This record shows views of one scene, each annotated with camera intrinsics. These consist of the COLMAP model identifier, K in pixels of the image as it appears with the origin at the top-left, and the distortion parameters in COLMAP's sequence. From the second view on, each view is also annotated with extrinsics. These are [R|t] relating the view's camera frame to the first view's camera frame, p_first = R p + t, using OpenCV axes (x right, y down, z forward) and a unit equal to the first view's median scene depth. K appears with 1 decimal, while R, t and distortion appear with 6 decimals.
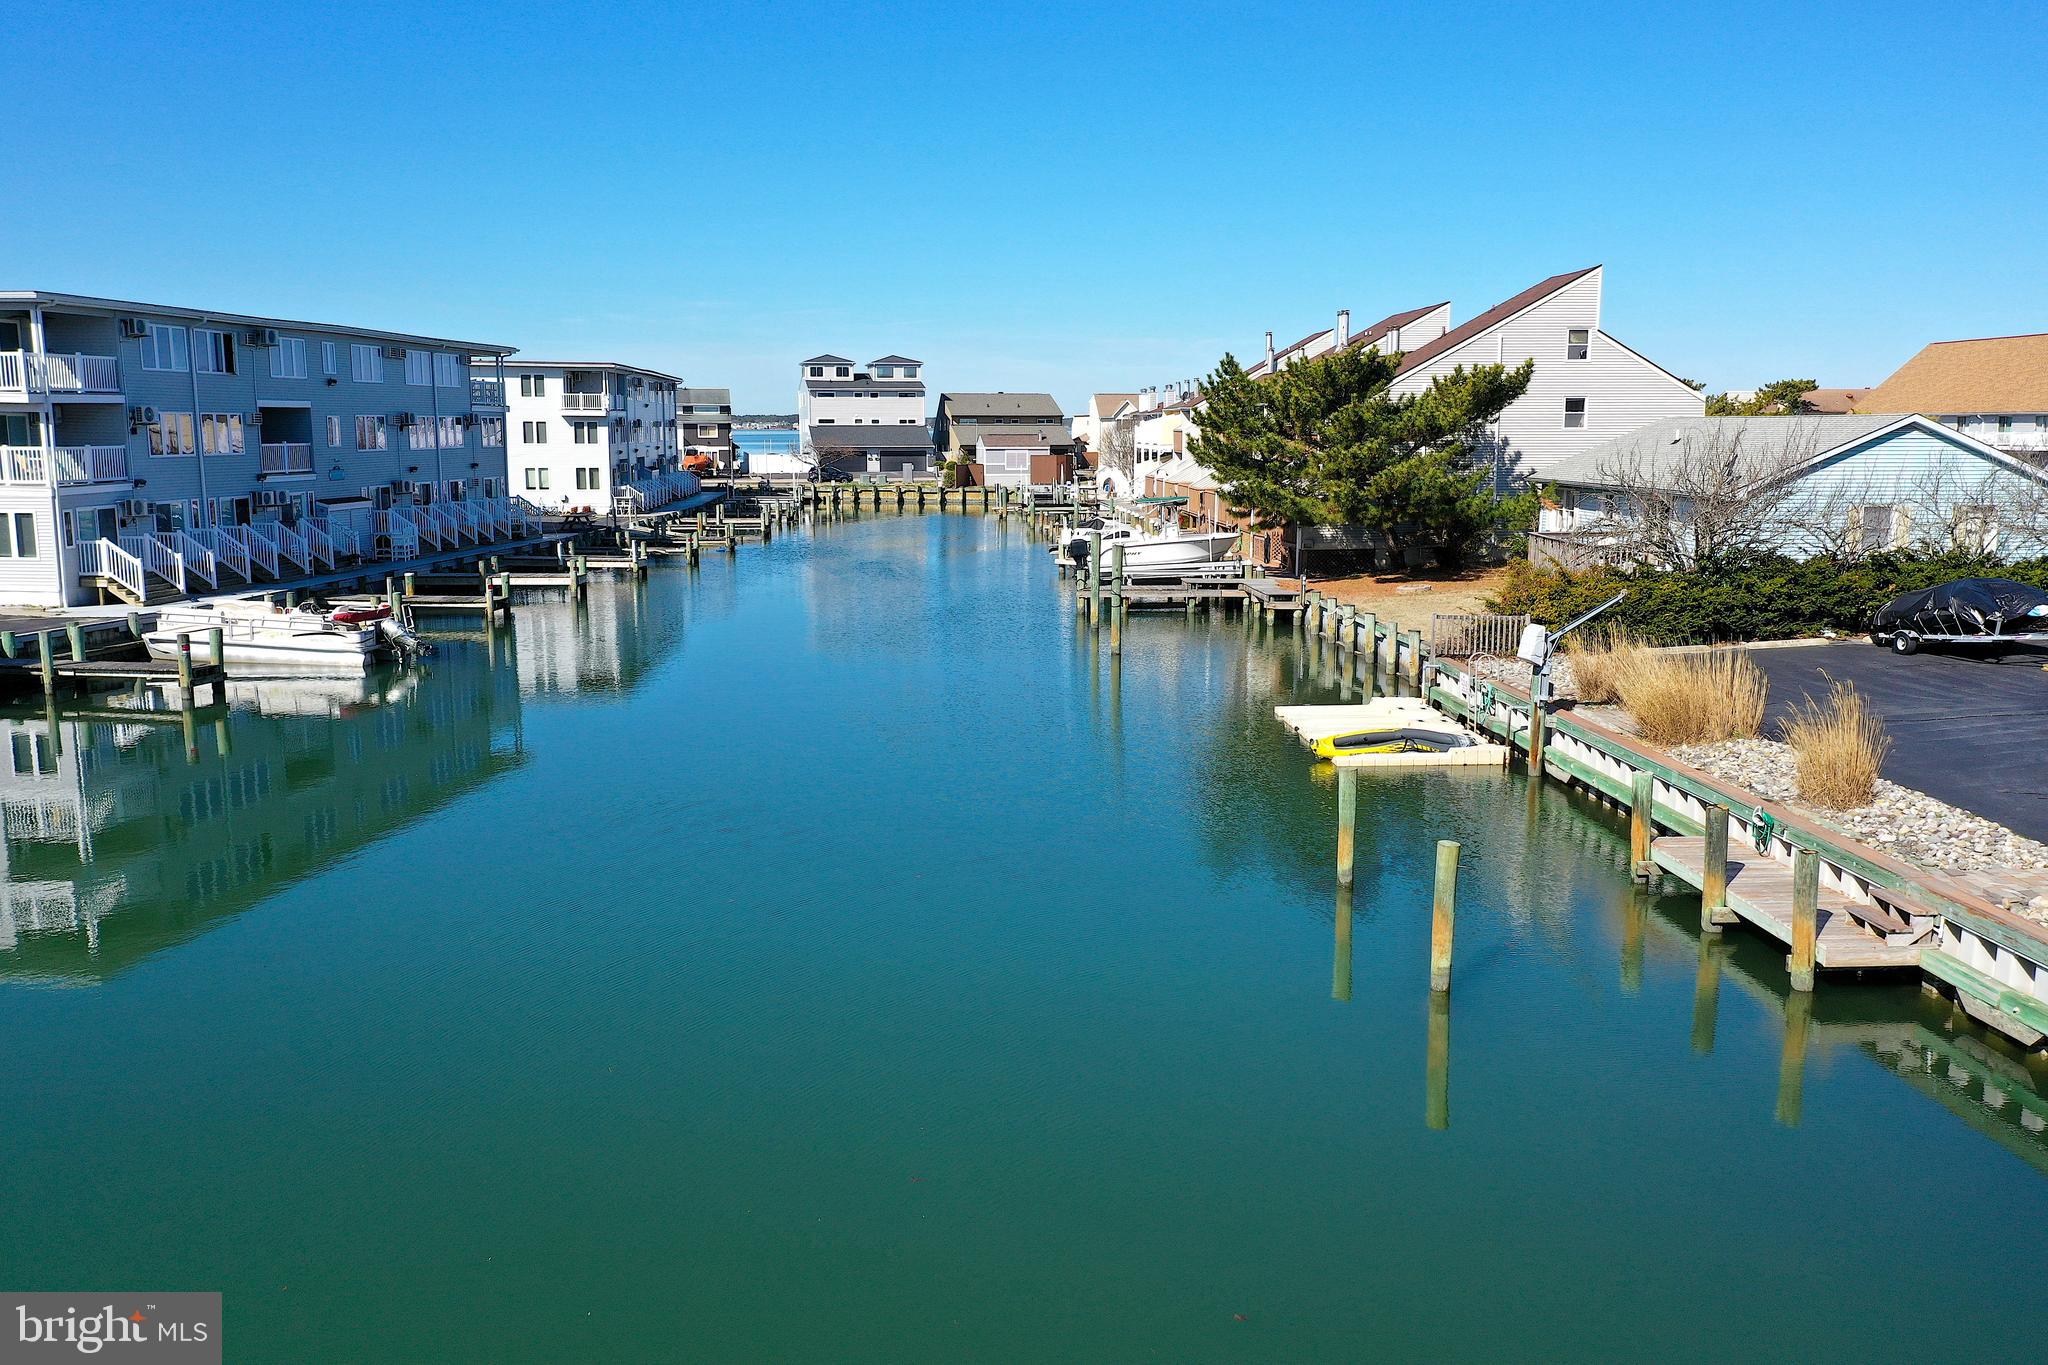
lens RADIAL K [[1626.4, 0, 1026.0], [0, 1626.4, 679.4], [0, 0, 1]] dist [-0.006816, -0.011236]
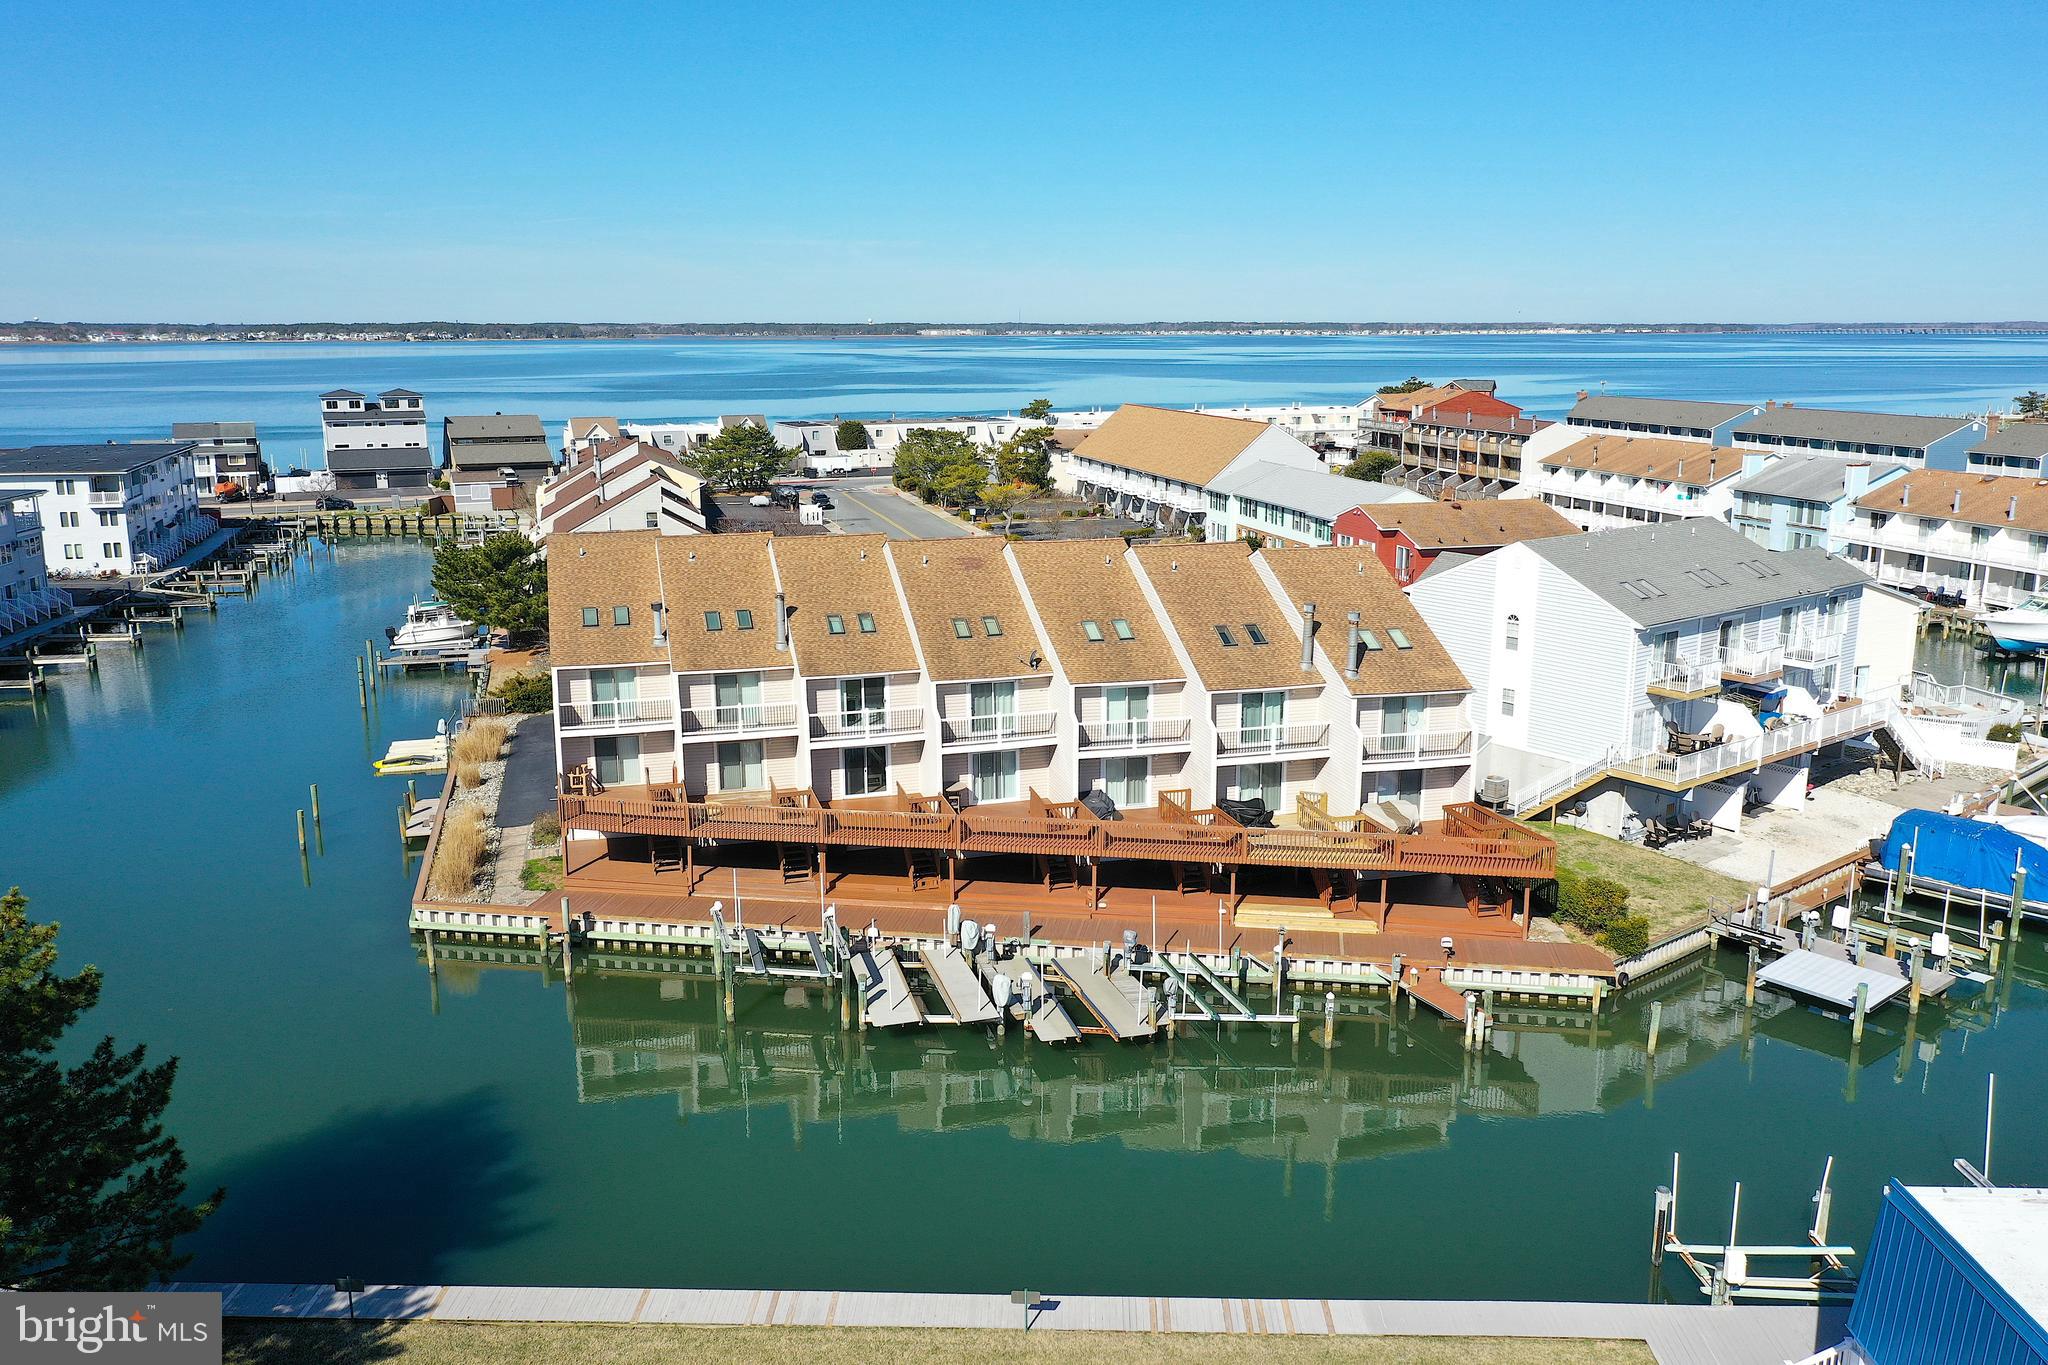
lens RADIAL K [[1626.4, 0, 1028.7], [0, 1626.4, 685.9], [0, 0, 1]] dist [-0.006816, -0.011236]
pose [[0.977326, -0.046022, 0.206678, 0.150918], [0.033155, 0.997315, 0.065295, -0.049730], [-0.209128, -0.056962, 0.976228, -0.392199]]
